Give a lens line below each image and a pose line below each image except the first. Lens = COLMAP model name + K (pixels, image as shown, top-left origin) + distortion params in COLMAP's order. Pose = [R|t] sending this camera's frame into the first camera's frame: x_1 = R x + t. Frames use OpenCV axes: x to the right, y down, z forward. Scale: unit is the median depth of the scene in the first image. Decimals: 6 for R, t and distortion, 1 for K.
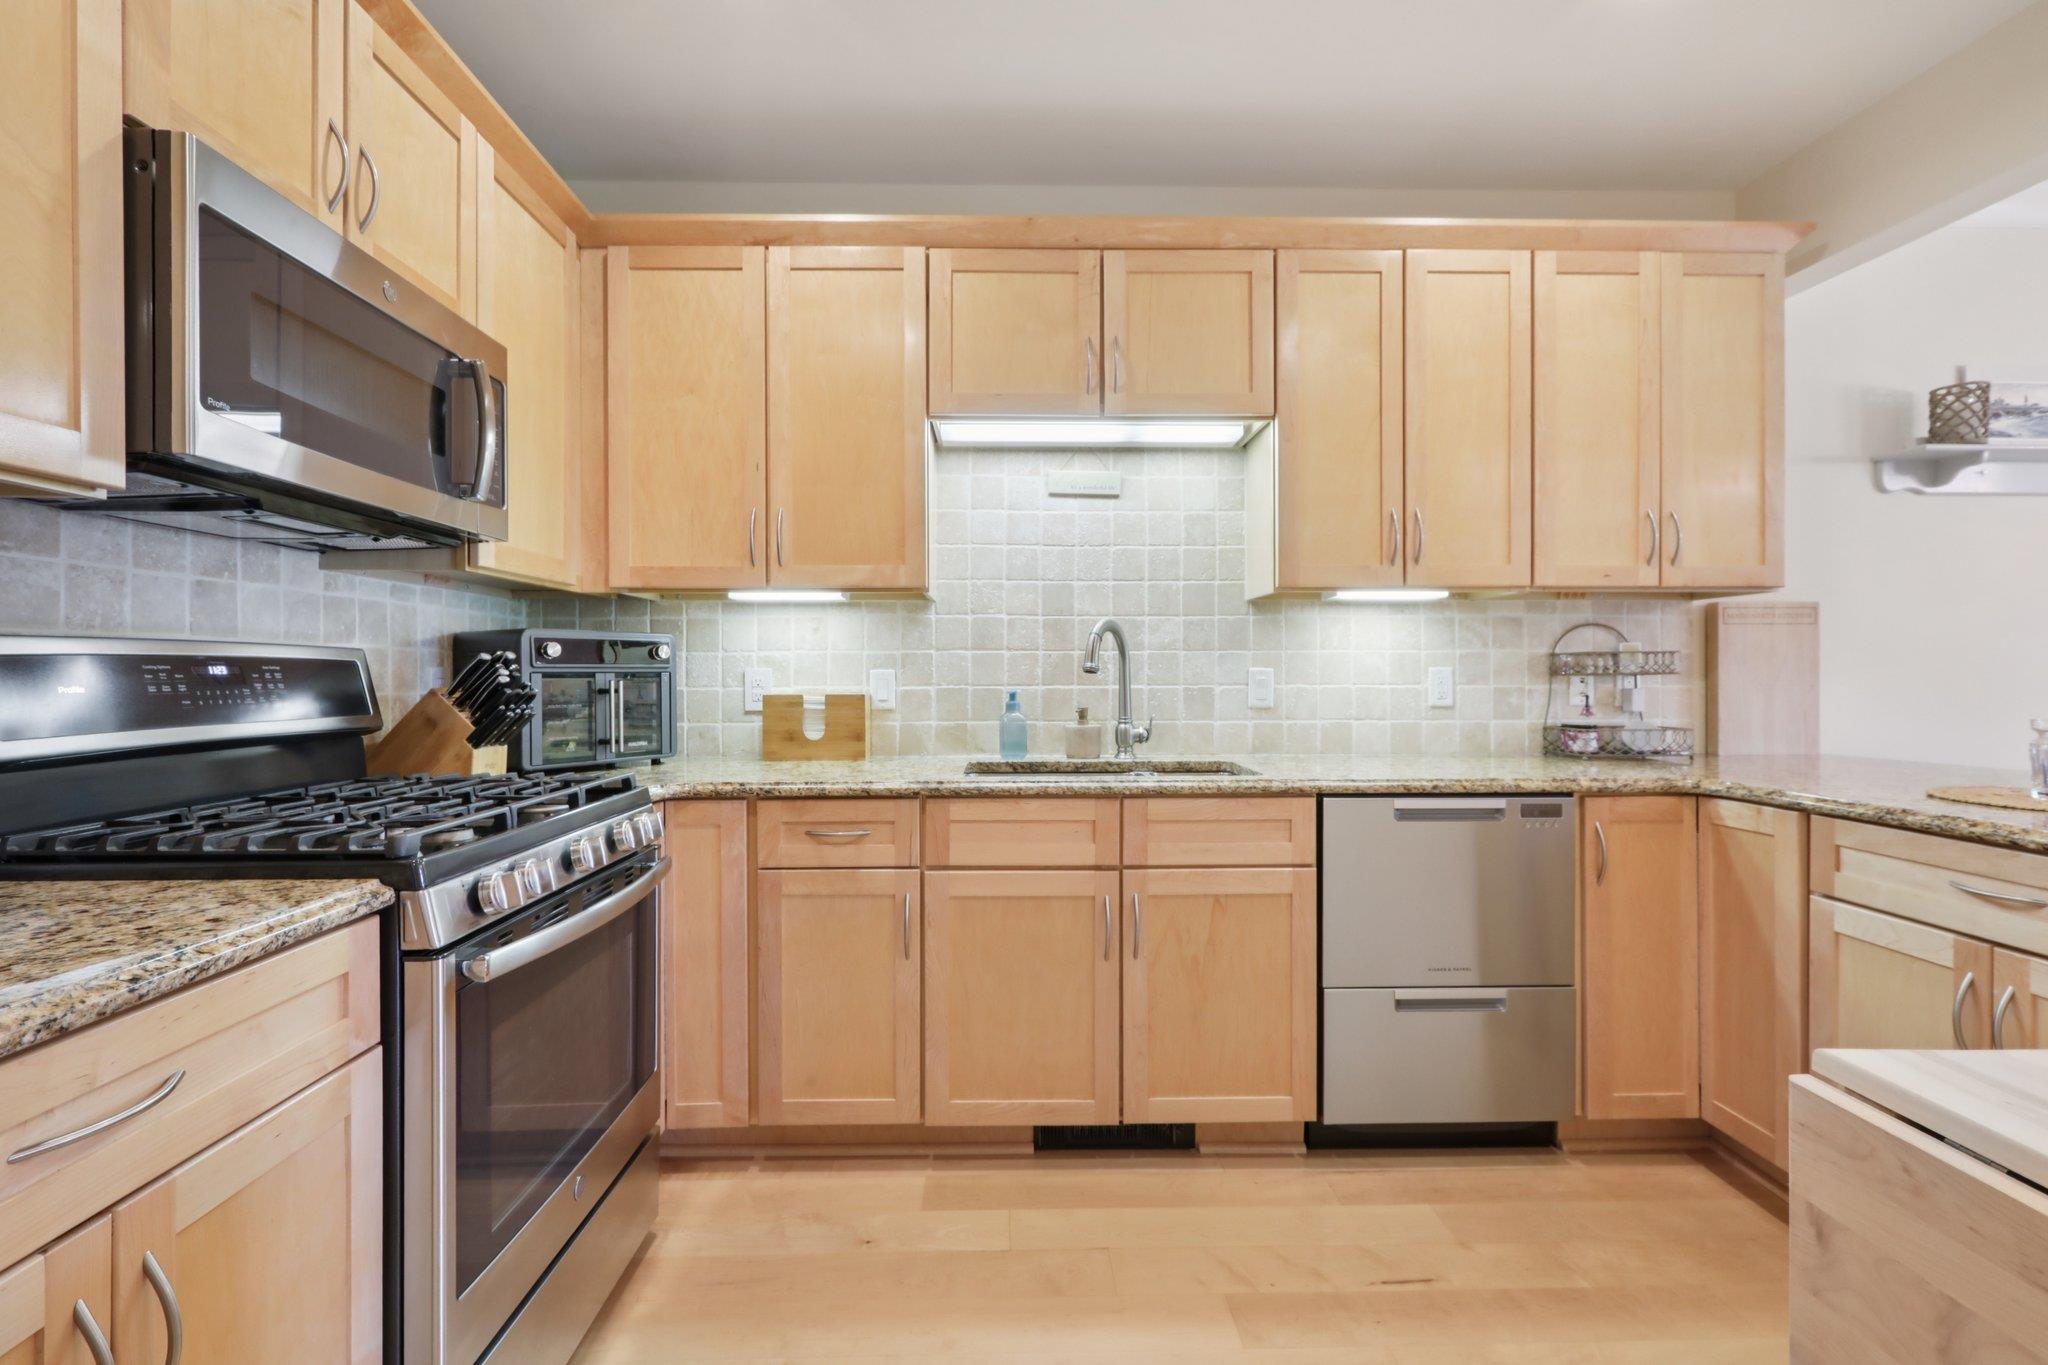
lens RADIAL K [[911.9, 0, 1021.9], [0, 911.9, 674.9], [0, 0, 1]] dist [-0.000798, 0.000868]
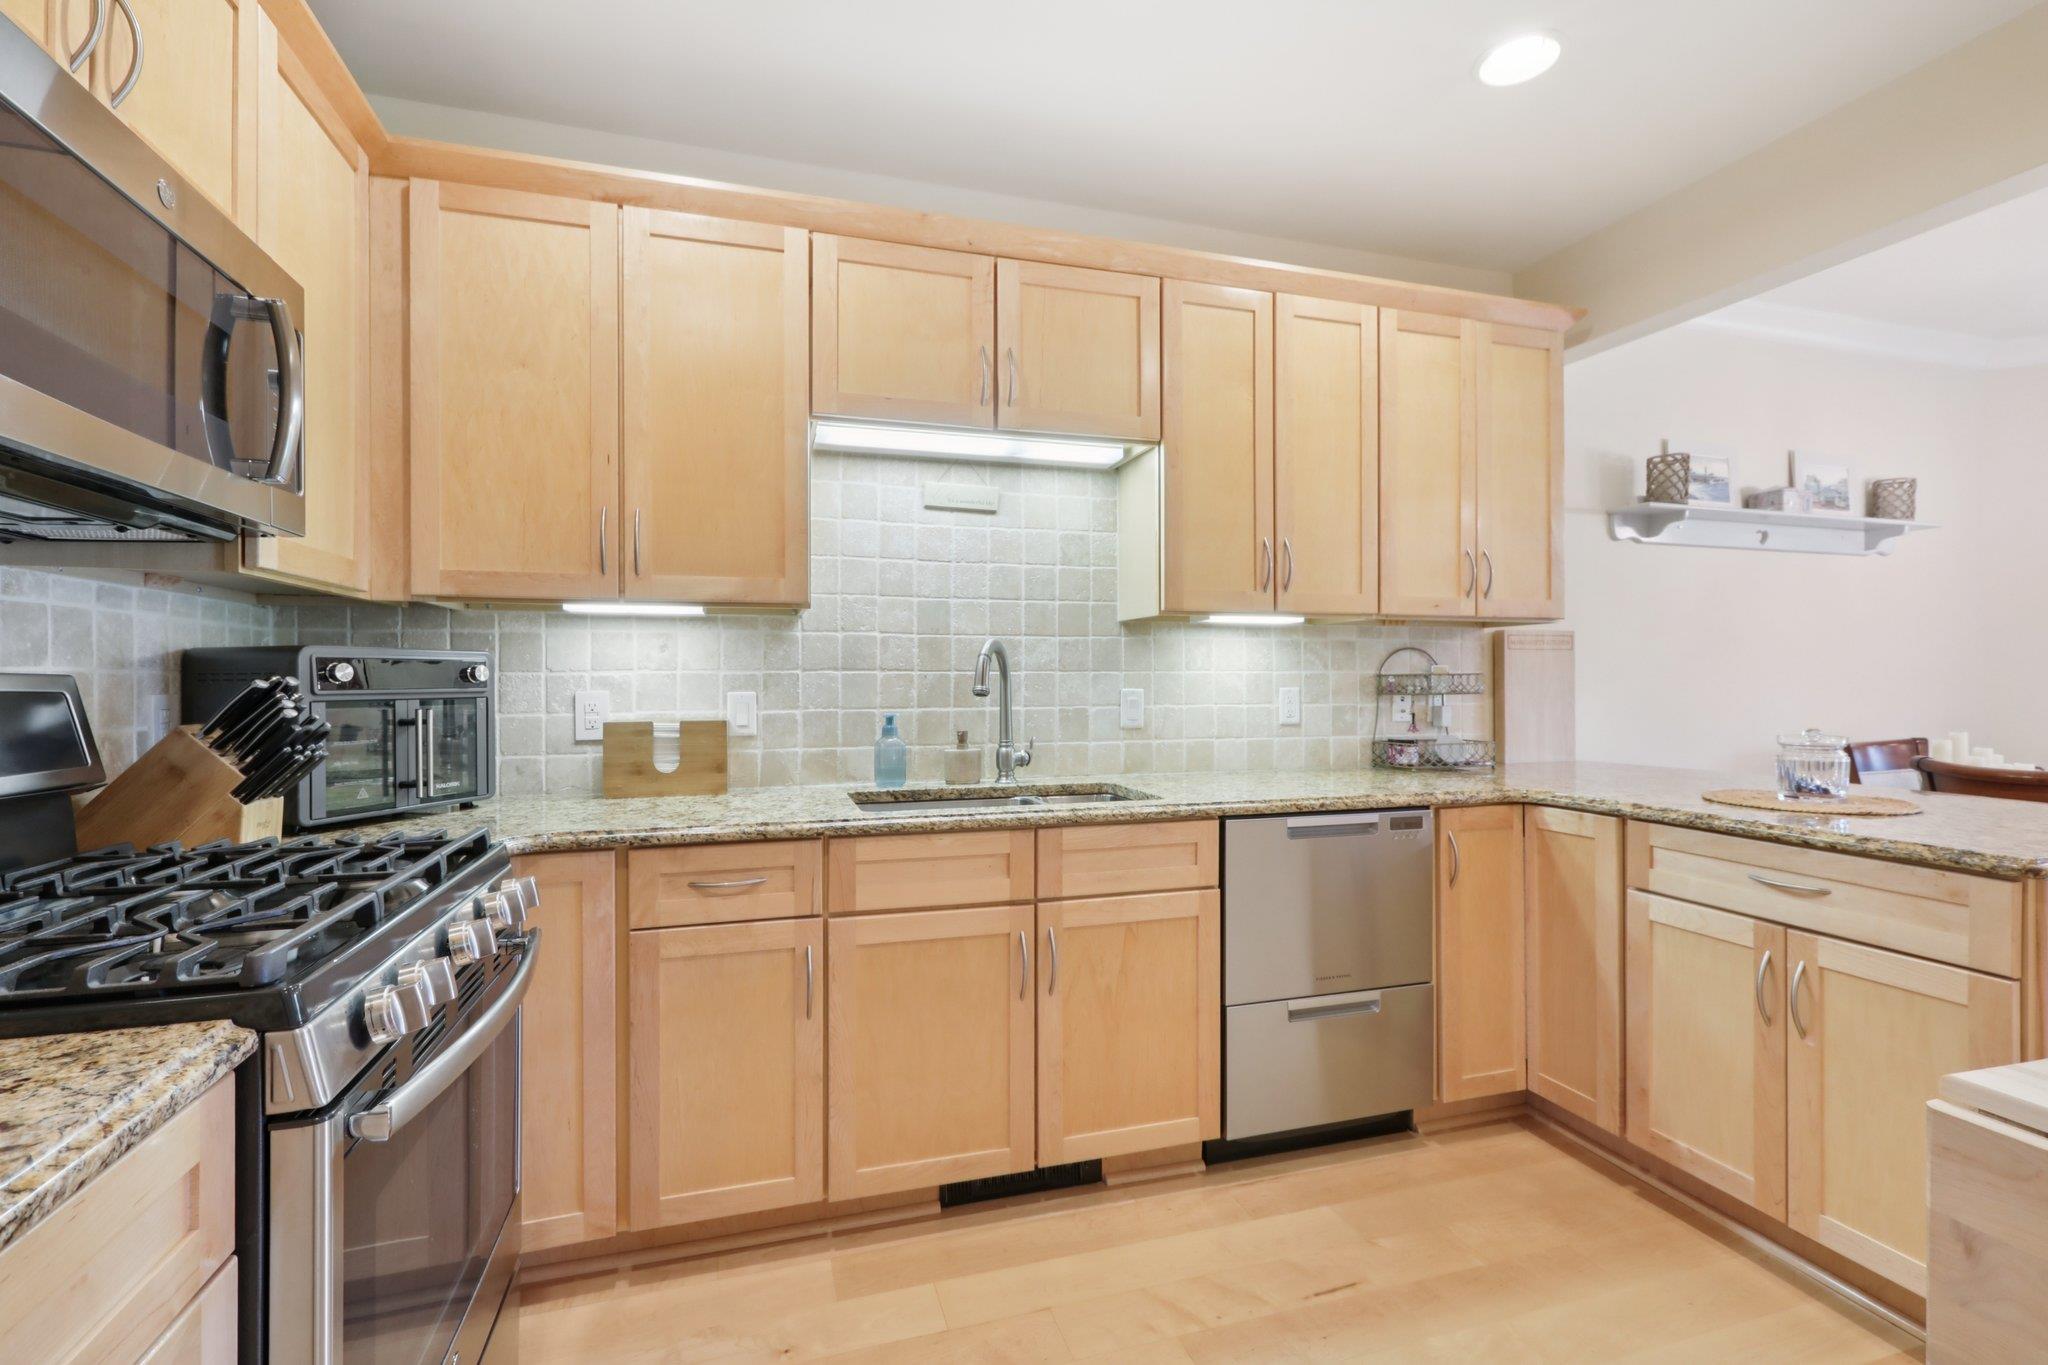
lens RADIAL K [[904.9, 0, 1022.0], [0, 904.9, 677.7], [0, 0, 1]] dist [0.001391, 0.000882]
pose [[0.963979, 0.000382, 0.265978, -0.138813], [0.000893, 0.999989, -0.004674, -0.017172], [-0.265977, 0.004743, 0.963968, 0.072407]]
